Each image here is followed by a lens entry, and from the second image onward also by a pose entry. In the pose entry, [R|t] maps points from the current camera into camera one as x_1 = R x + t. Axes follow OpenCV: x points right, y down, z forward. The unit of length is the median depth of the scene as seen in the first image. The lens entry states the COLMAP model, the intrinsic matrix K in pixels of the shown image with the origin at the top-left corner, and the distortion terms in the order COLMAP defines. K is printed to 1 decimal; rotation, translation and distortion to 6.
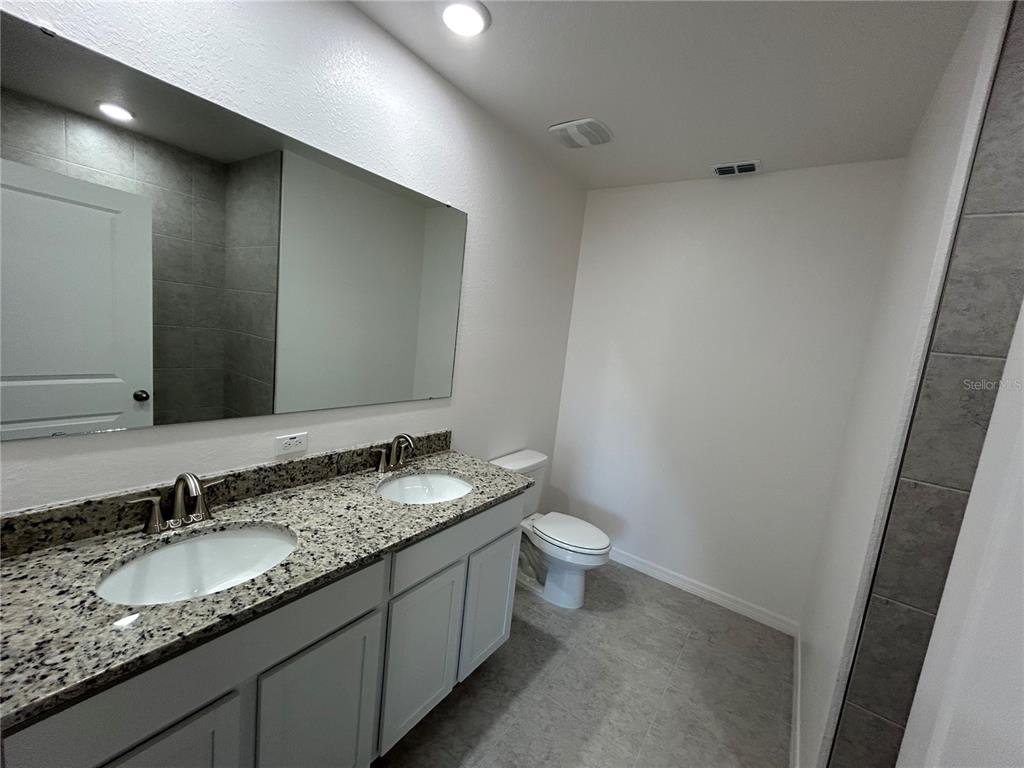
lens RADIAL K [[413.0, 0, 508.8], [0, 413.0, 384.1], [0, 0, 1]] dist [-0.000975, -0.000185]
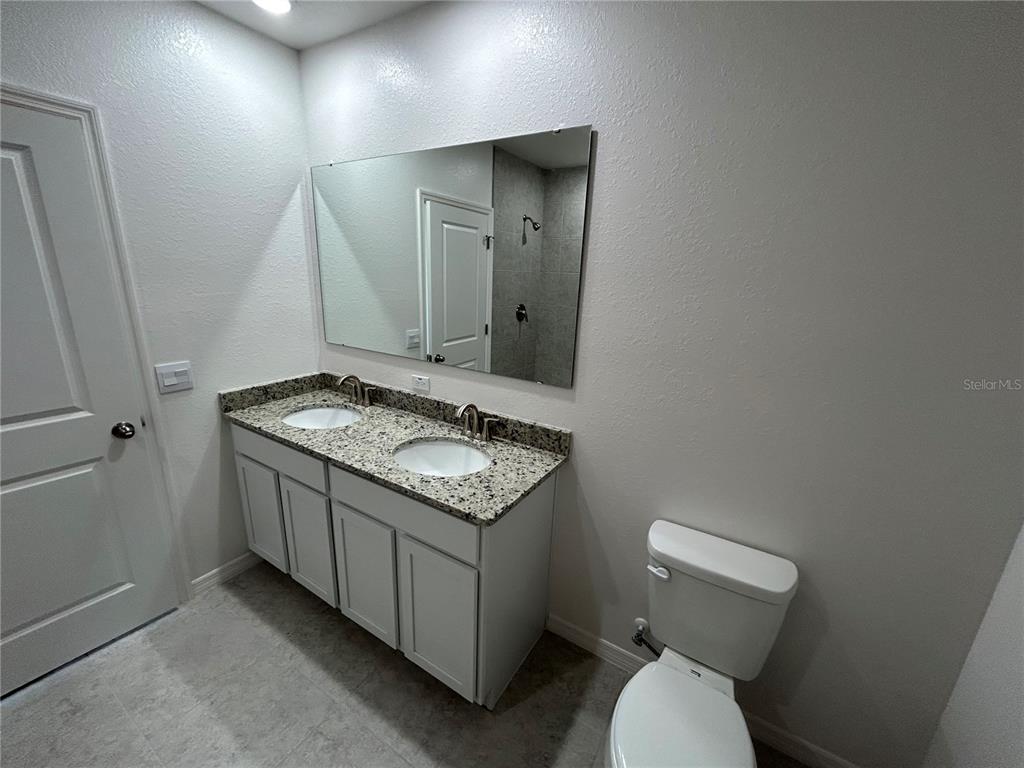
lens RADIAL K [[413.0, 0, 509.6], [0, 413.0, 382.9], [0, 0, 1]] dist [-0.000975, -0.000185]
pose [[0.077239, 0.159147, -0.984229, 0.822786], [-0.162712, 0.975955, 0.145040, -0.099036], [0.983646, 0.148943, 0.101277, 1.132116]]
